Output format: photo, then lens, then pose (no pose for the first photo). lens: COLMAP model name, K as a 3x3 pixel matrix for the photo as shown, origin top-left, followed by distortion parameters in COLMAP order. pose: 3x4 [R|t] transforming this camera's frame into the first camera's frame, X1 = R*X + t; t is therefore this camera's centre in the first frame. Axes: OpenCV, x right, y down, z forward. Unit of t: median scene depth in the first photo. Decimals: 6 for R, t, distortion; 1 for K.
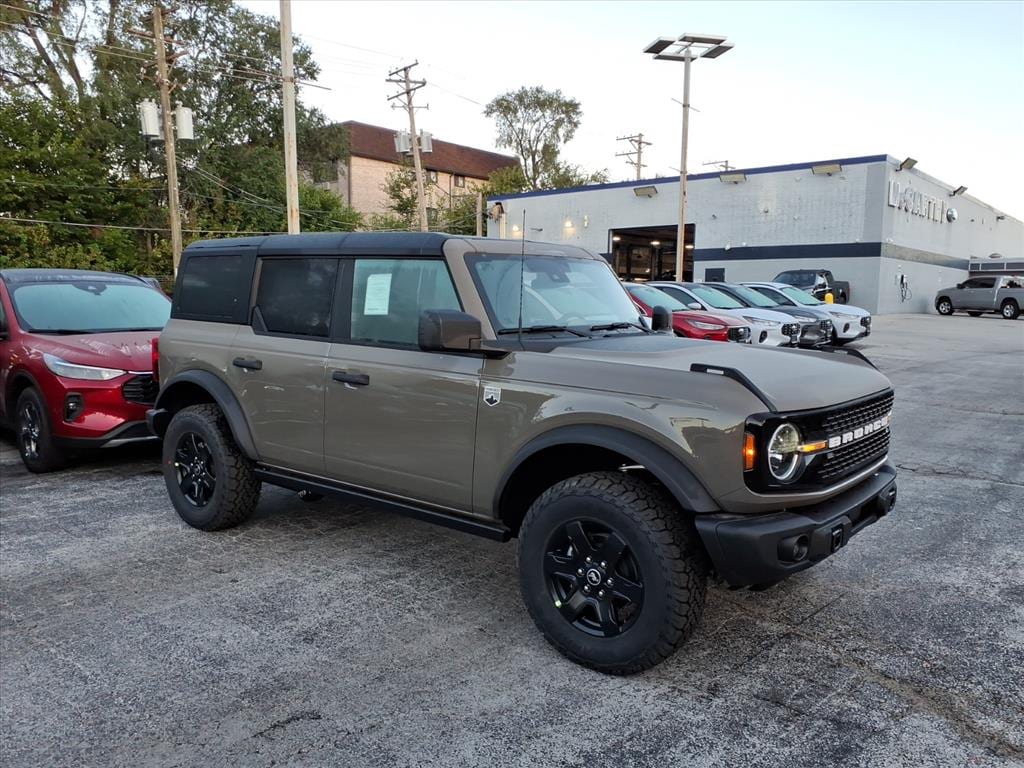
lens RADIAL K [[807.3, 0, 512.0], [0, 807.3, 384.0], [0, 0, 1]] dist [0.008498, -0.016167]
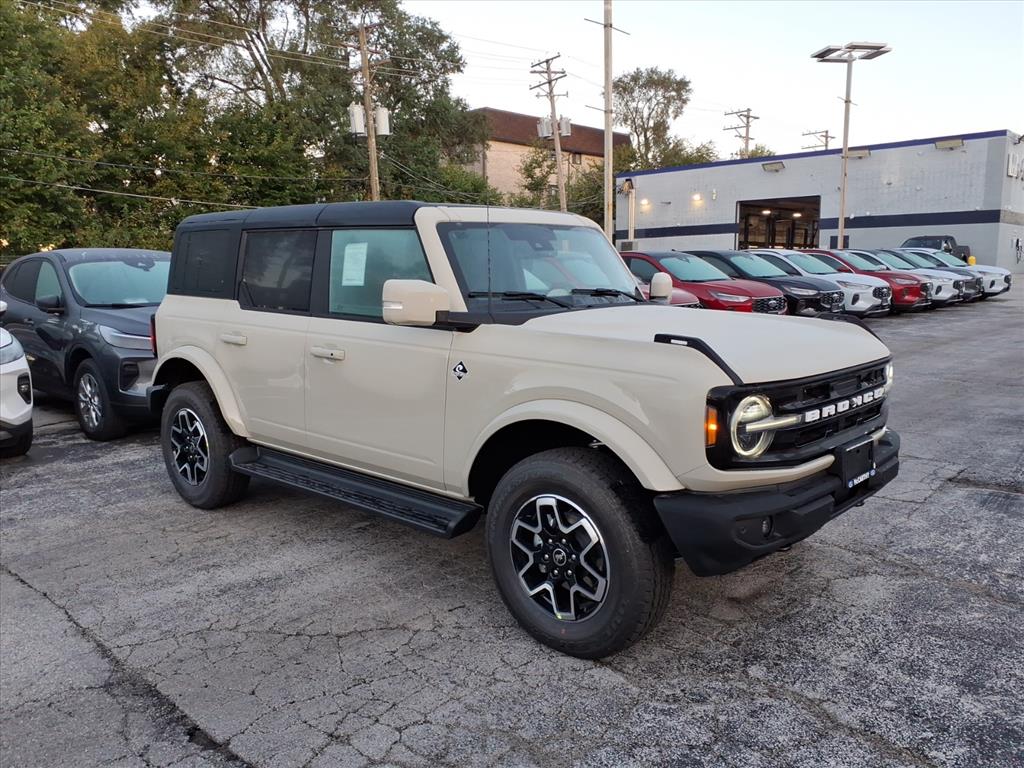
lens RADIAL K [[814.5, 0, 514.4], [0, 814.5, 382.6], [0, 0, 1]] dist [-0.003332, -0.000689]
pose [[0.997257, -0.007952, -0.073583, -0.098411], [0.010325, 0.999437, 0.031922, 0.014755], [0.073287, -0.032594, 0.996778, -0.129562]]
